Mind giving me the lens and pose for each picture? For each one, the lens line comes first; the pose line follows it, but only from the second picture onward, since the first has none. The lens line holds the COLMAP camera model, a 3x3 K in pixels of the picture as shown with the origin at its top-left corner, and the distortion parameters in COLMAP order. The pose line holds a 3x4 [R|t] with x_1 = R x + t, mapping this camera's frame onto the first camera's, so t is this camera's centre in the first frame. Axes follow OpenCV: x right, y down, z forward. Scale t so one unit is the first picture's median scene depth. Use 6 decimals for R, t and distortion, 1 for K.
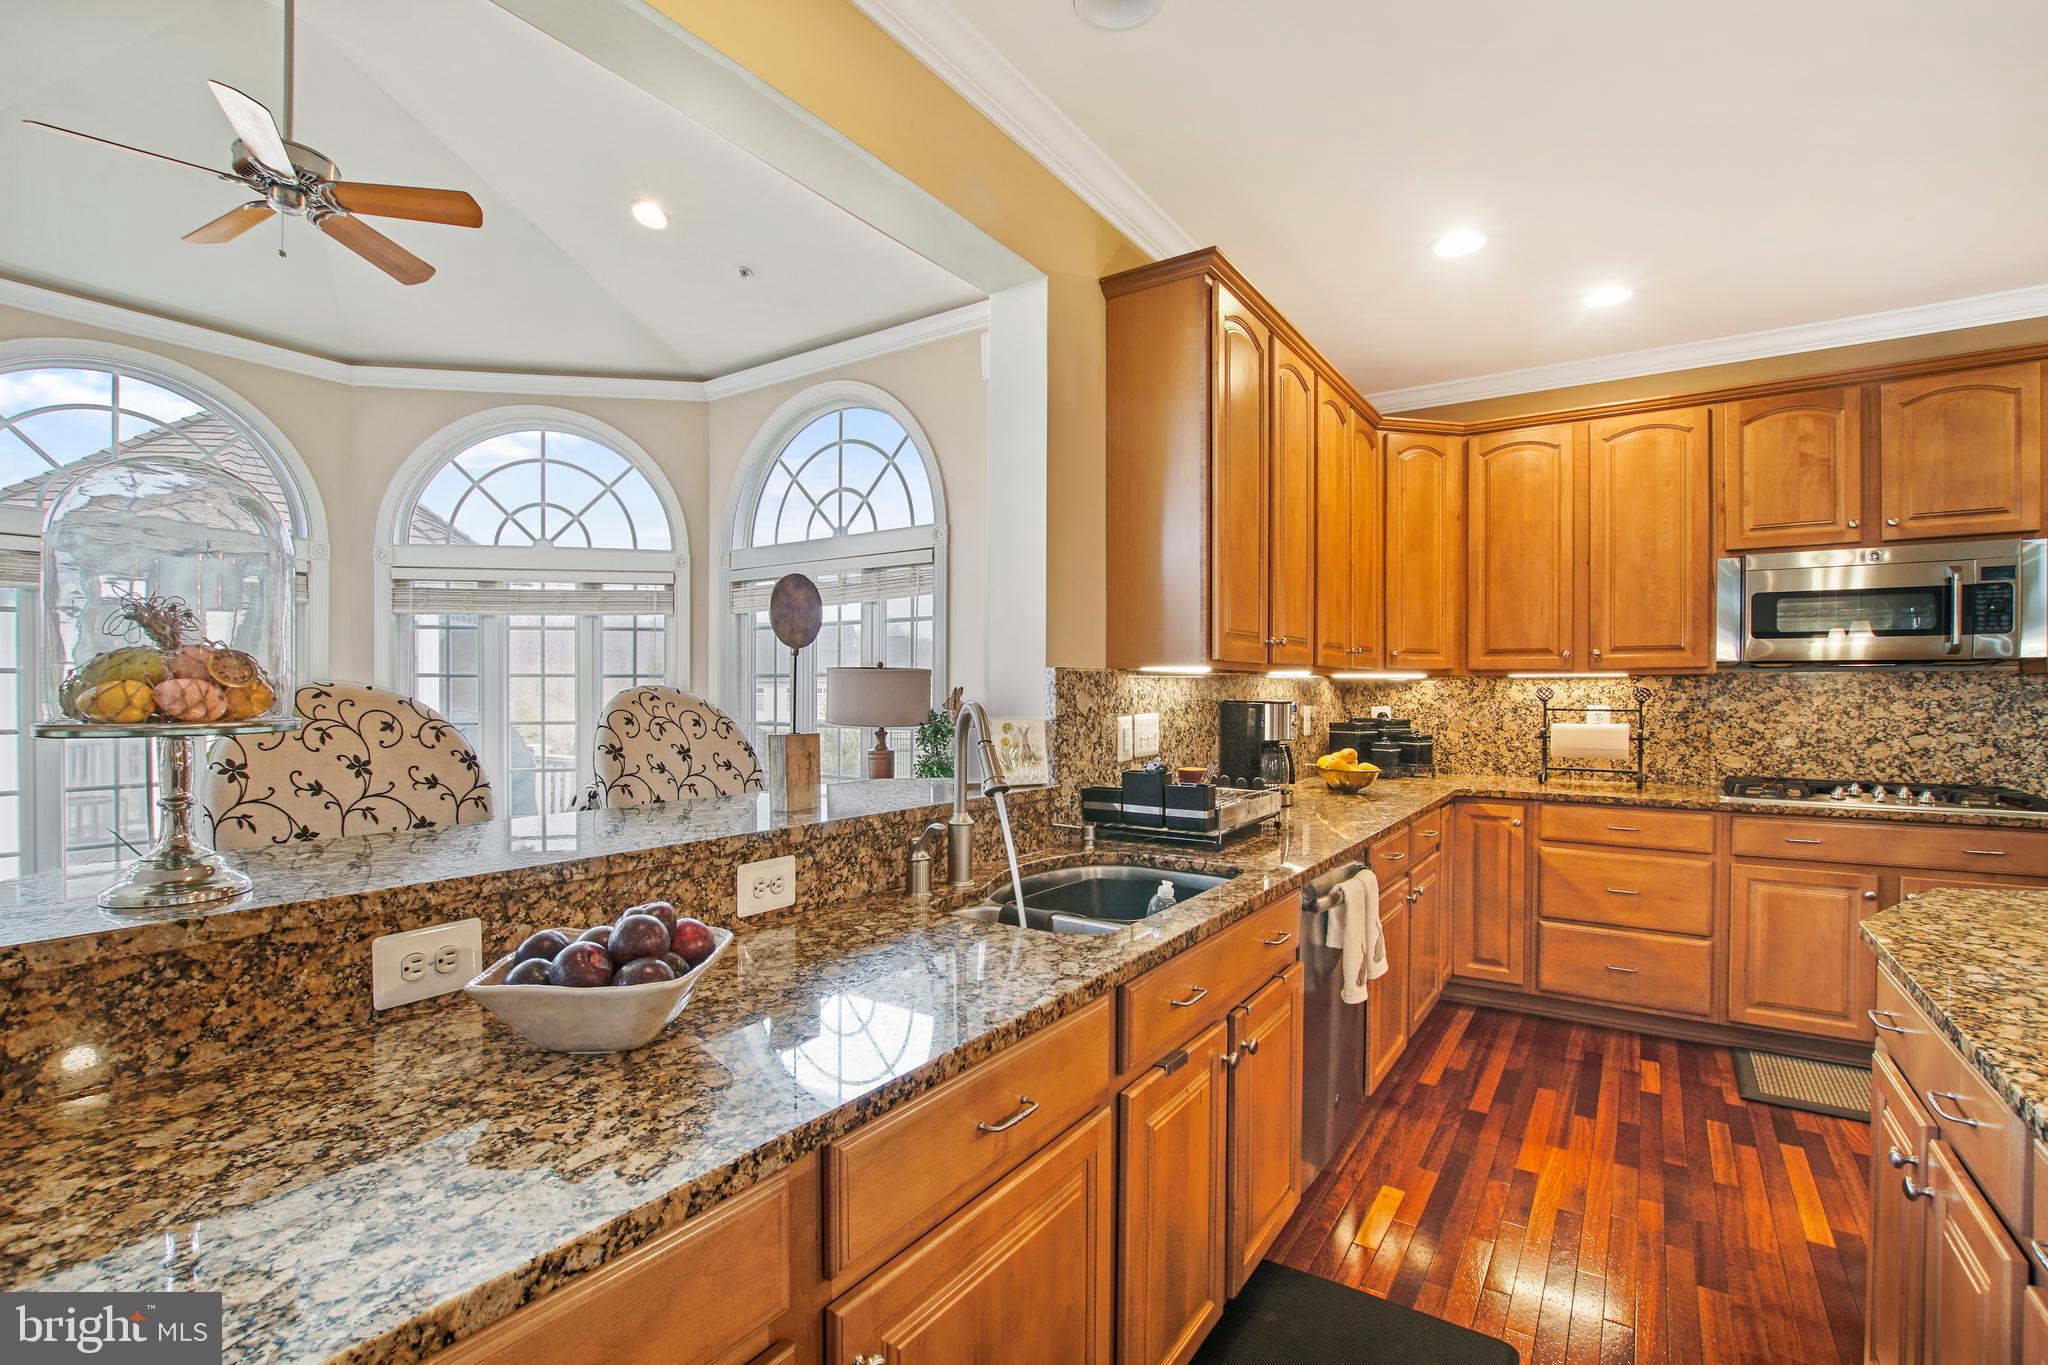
lens RADIAL K [[917.6, 0, 1033.8], [0, 917.6, 693.6], [0, 0, 1]] dist [-0.022746, 0.000909]
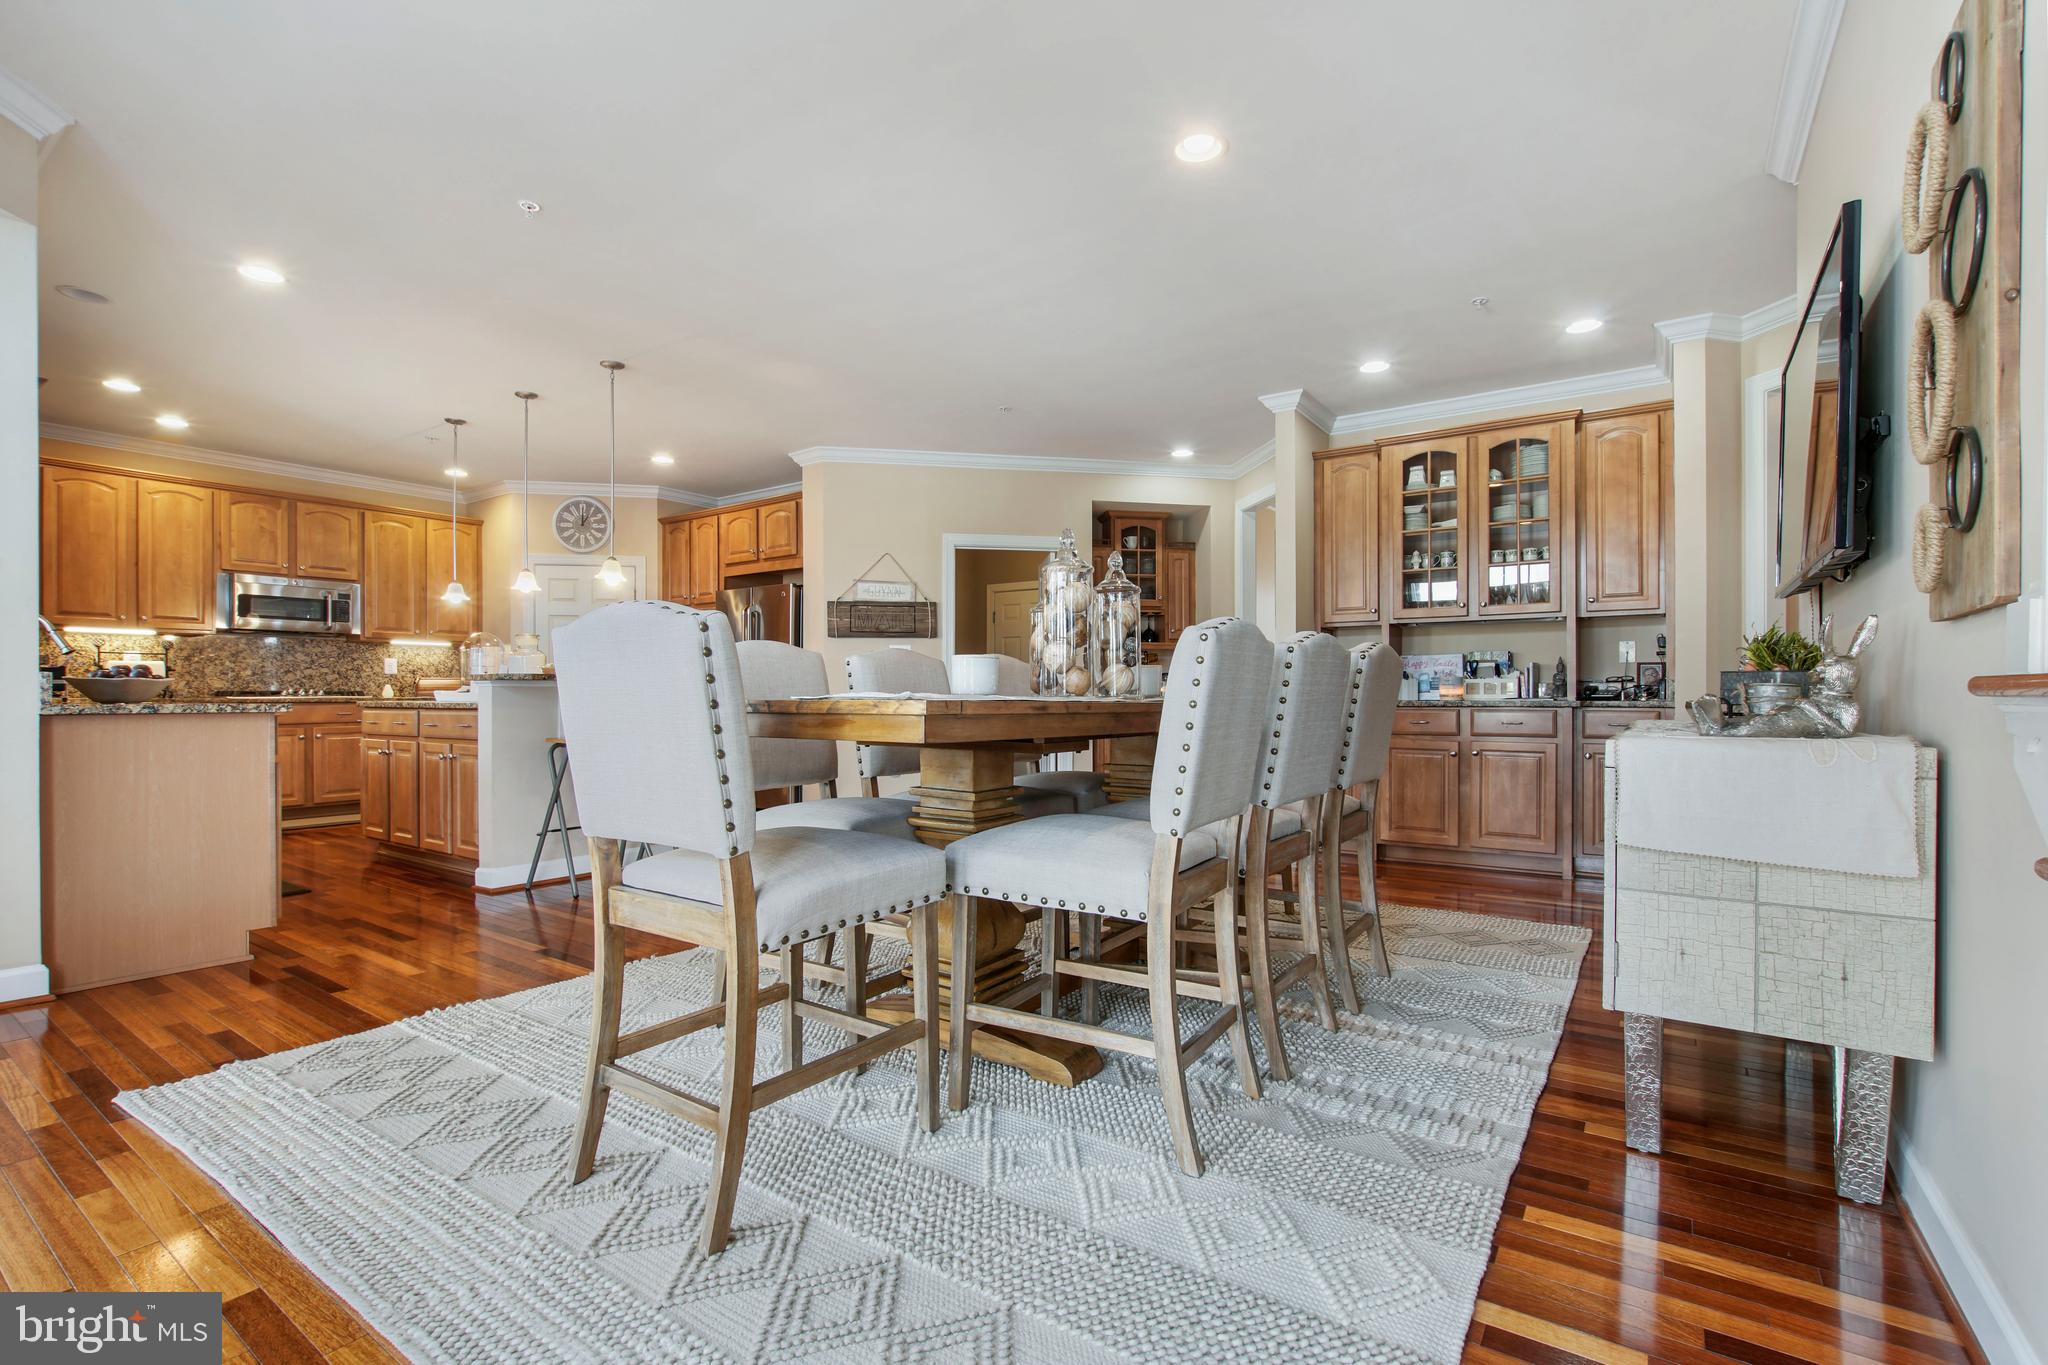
lens RADIAL K [[917.6, 0, 1035.1], [0, 917.6, 698.6], [0, 0, 1]] dist [-0.022746, 0.000909]
pose [[0.000901, -0.005212, 0.999986, -1.115493], [0.004981, 0.999974, 0.005208, 0.110657], [-0.999987, 0.004976, 0.000927, -0.696630]]
